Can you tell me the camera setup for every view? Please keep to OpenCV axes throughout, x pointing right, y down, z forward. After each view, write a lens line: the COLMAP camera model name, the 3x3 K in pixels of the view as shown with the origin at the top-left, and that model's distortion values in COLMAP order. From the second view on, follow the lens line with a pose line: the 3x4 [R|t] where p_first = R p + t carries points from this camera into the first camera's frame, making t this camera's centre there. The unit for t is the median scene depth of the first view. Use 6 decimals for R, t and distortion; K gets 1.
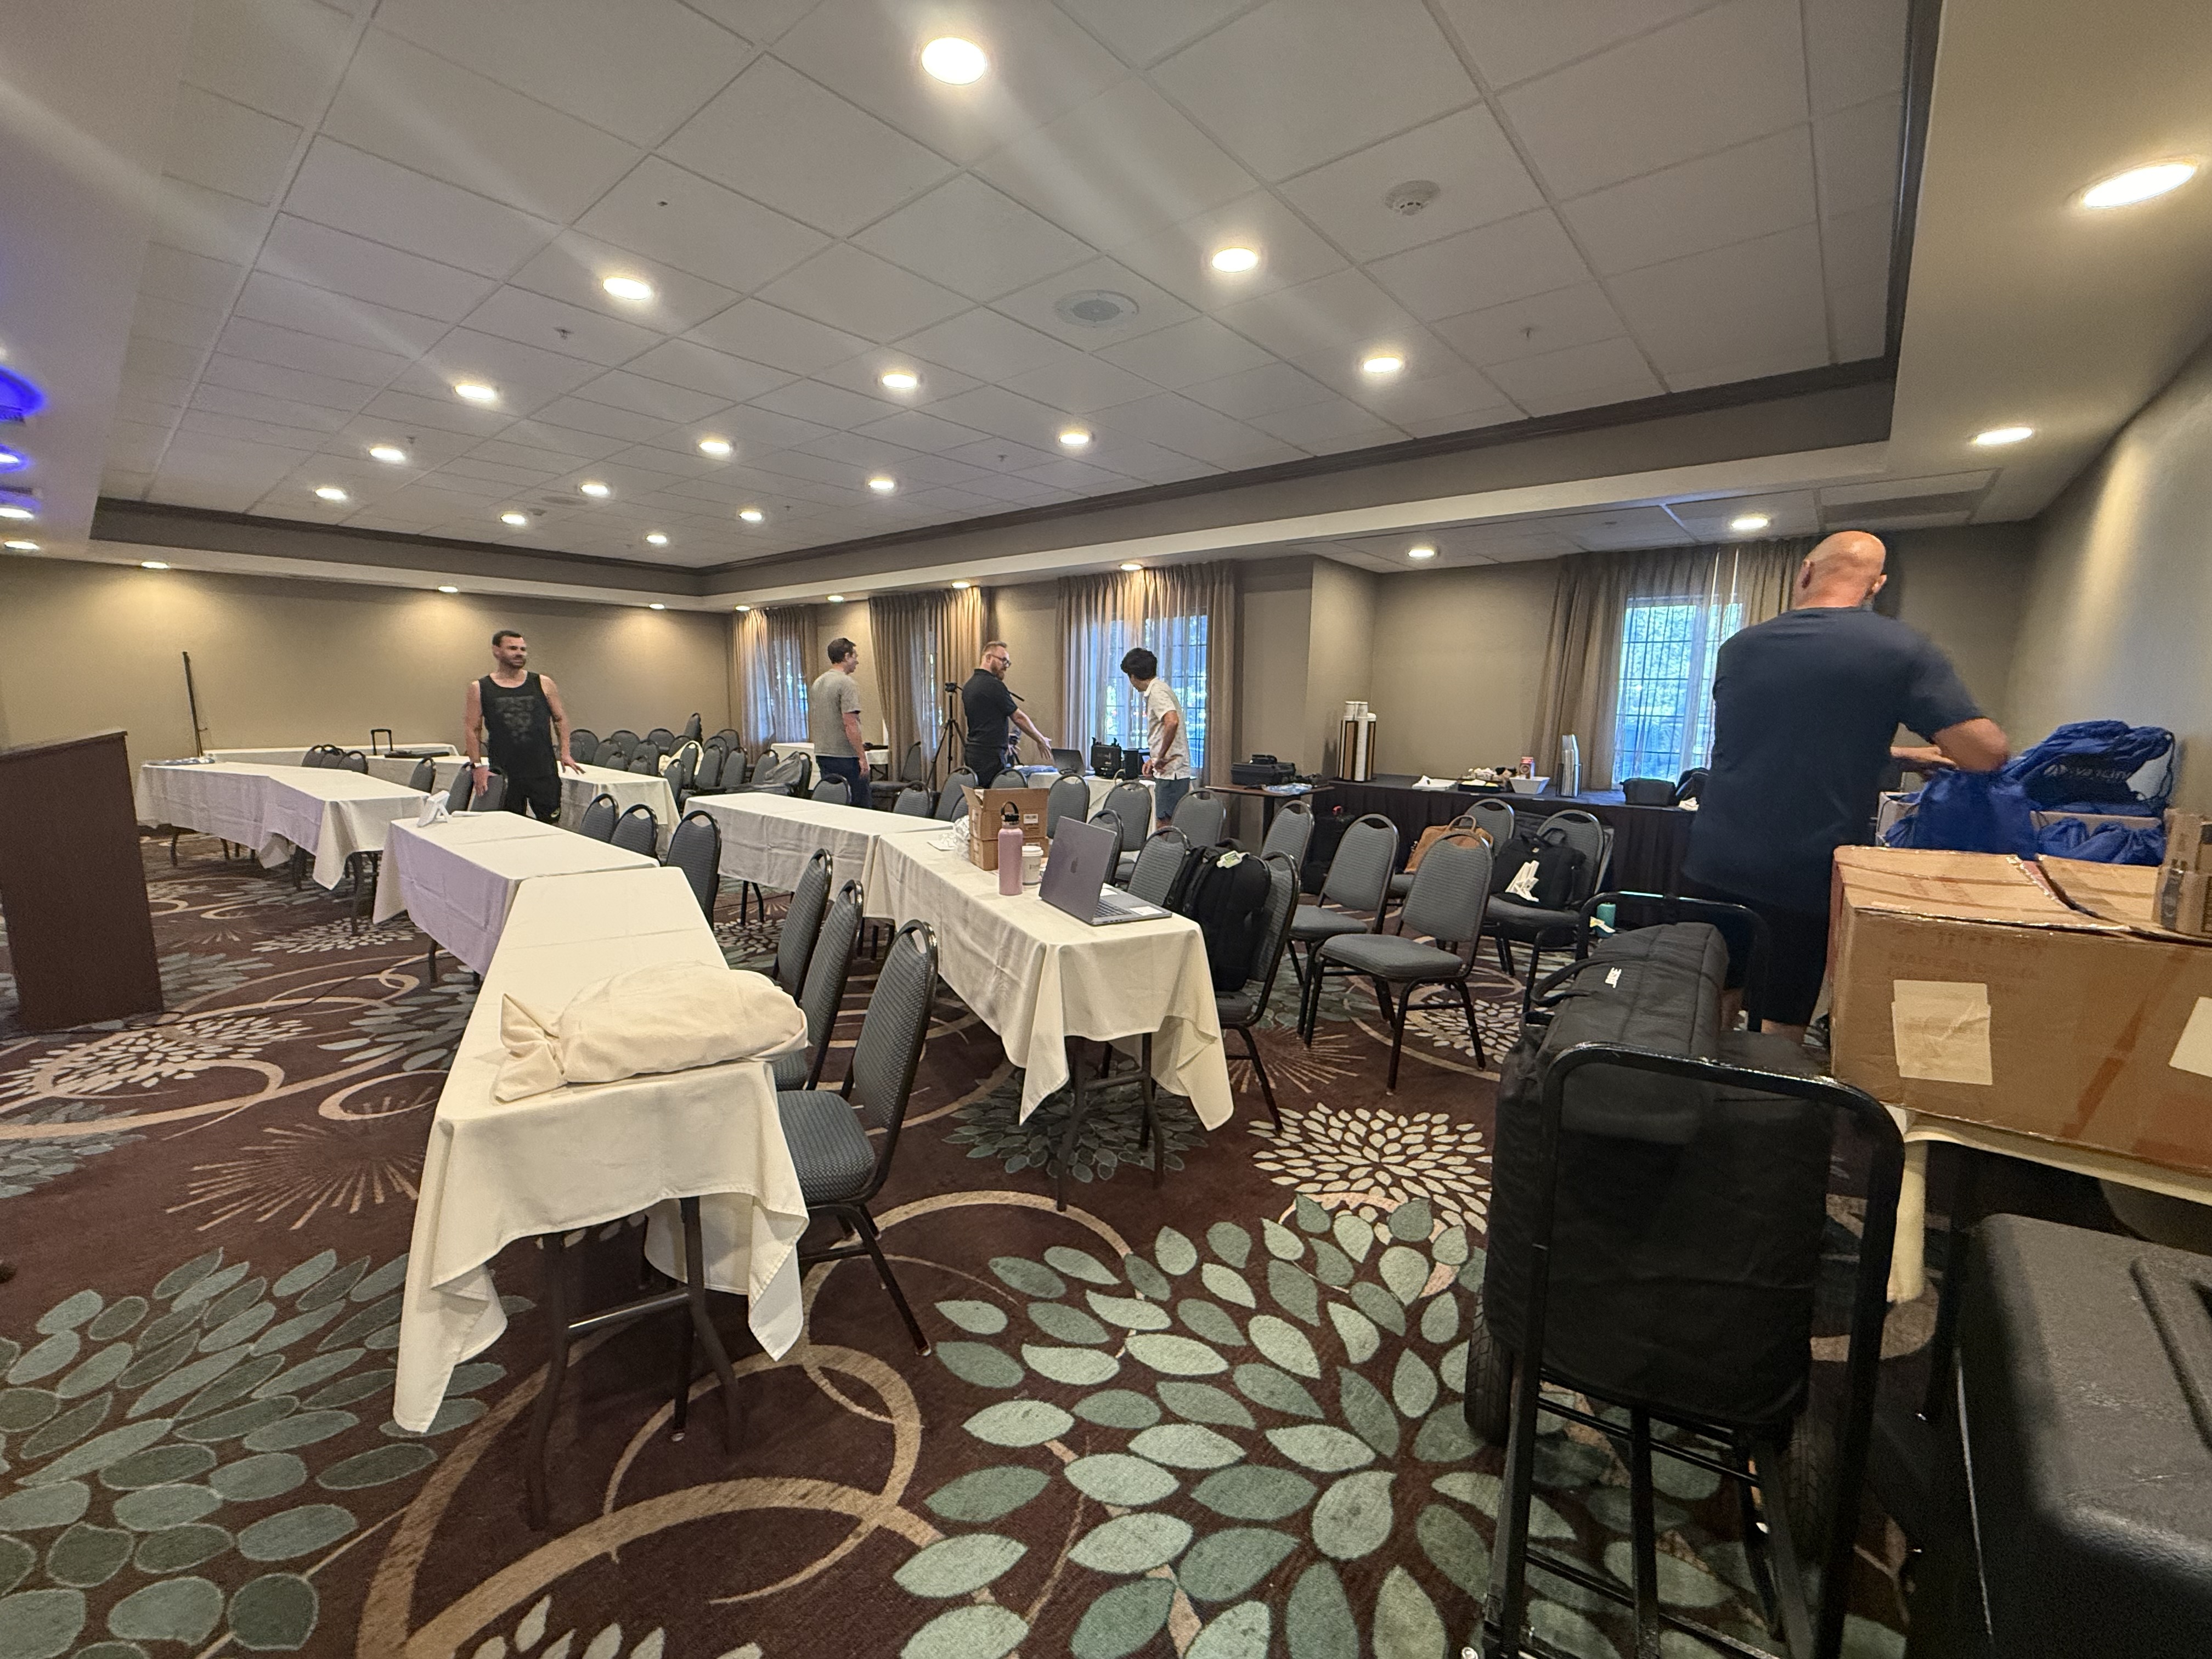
lens RADIAL K [[888.1, 0, 1092.5], [0, 888.1, 832.7], [0, 0, 1]] dist [0.000891, 0.000275]
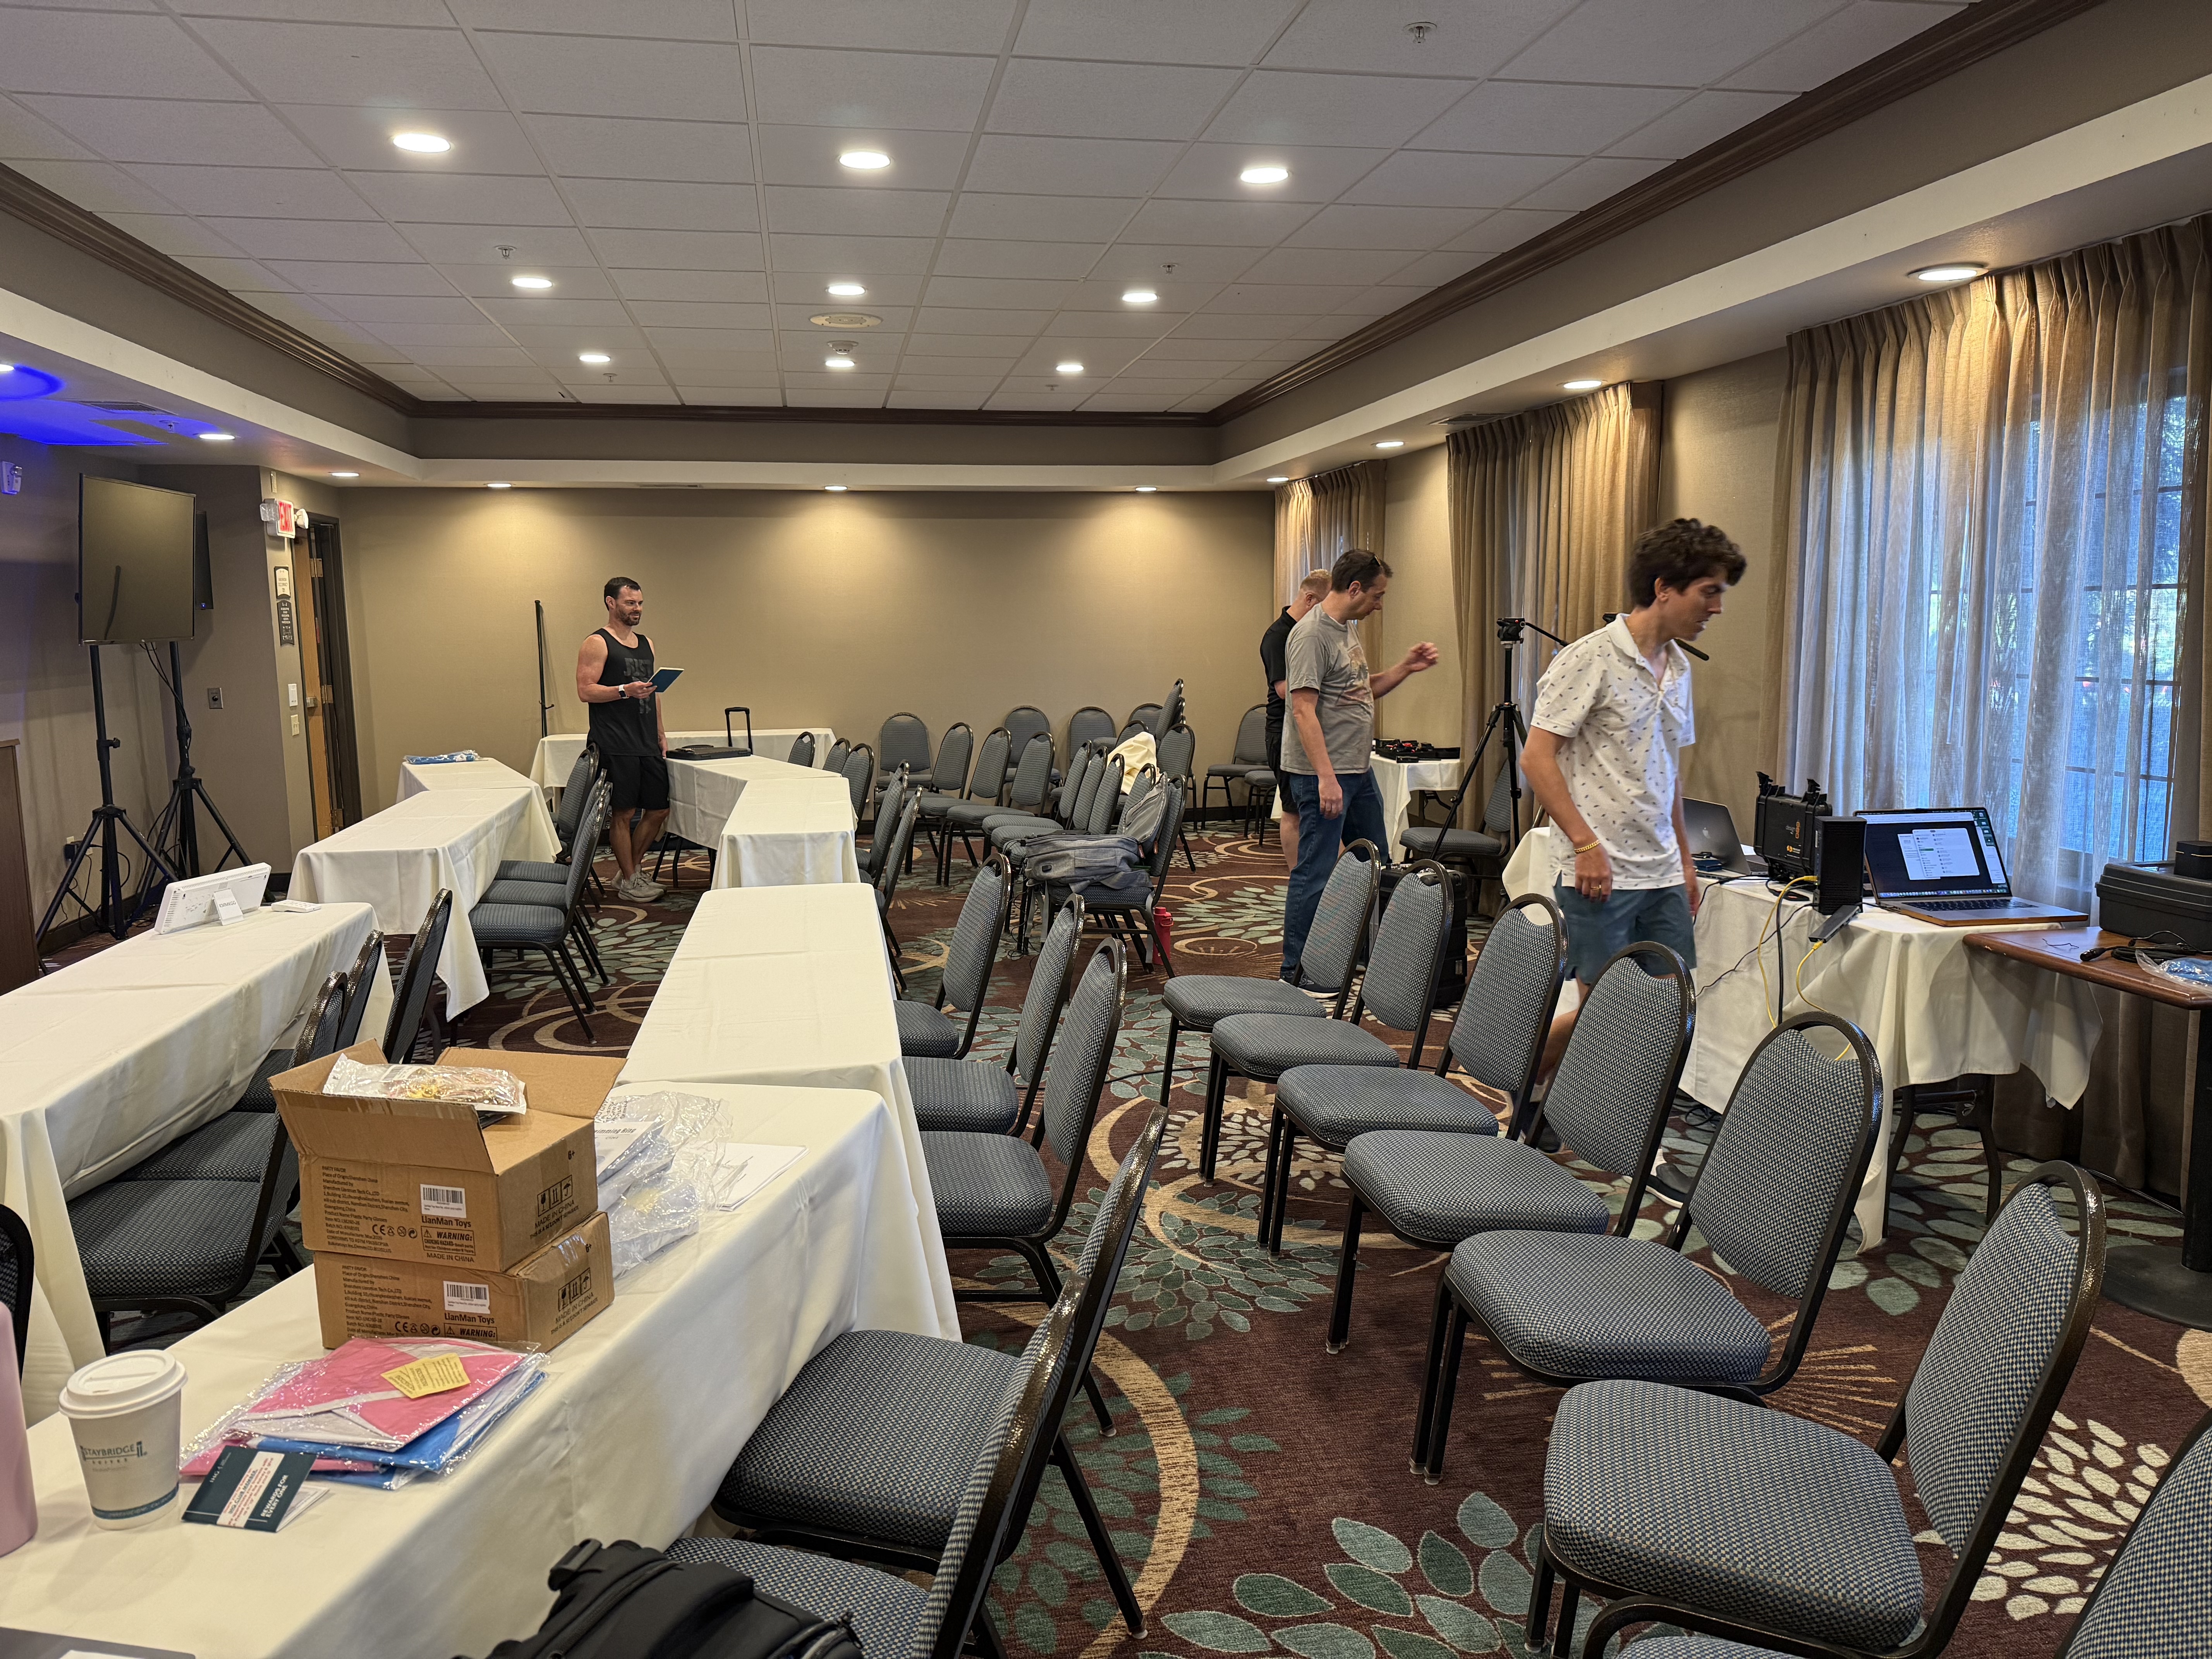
lens RADIAL K [[1572.9, 0, 1100.9], [0, 1572.9, 839.7], [0, 0, 1]] dist [0.038694, -0.035057]
pose [[0.783928, 0.062014, -0.617747, 0.145980], [-0.070397, 0.997461, 0.010798, -0.053252], [0.616848, 0.035022, 0.786303, 0.263907]]
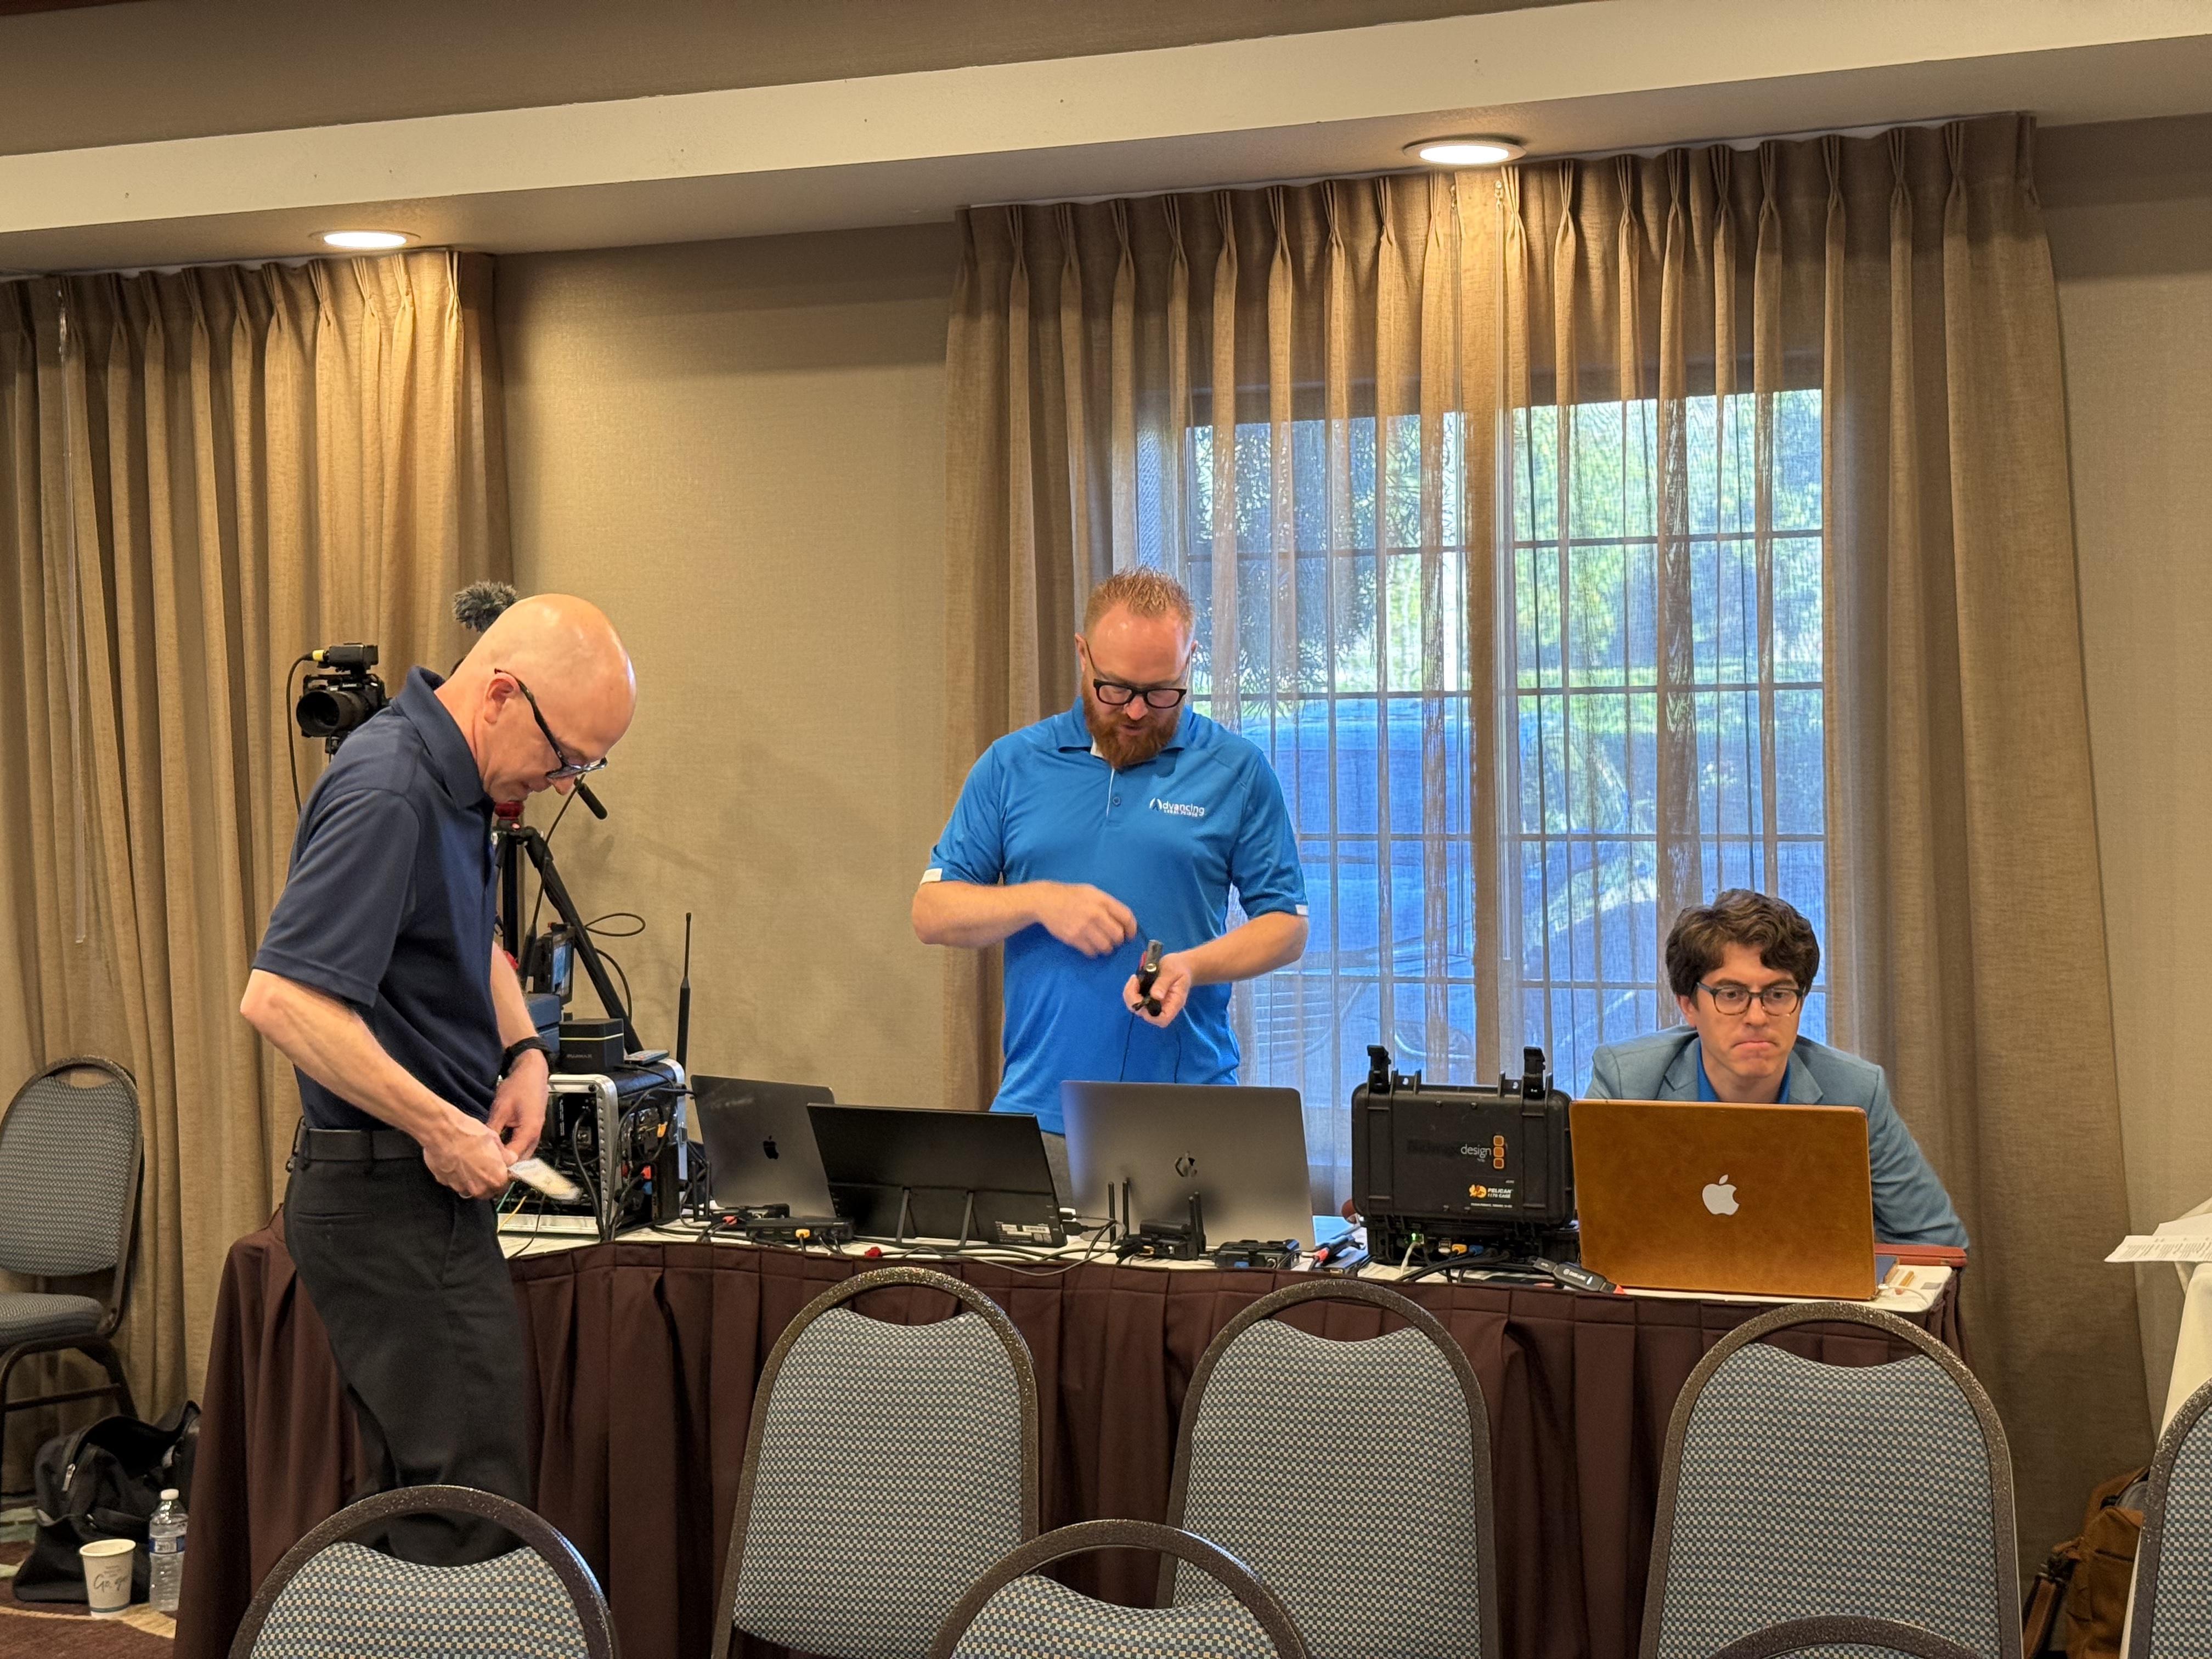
lens RADIAL K [[3107.4, 0, 1109.1], [0, 3107.4, 820.9], [0, 0, 1]] dist [0.160794, 0.000000]
pose [[0.937476, -0.039772, 0.345771, -0.227731], [0.080451, 0.991308, -0.104099, -0.068926], [-0.338625, 0.125408, 0.932527, 0.318884]]
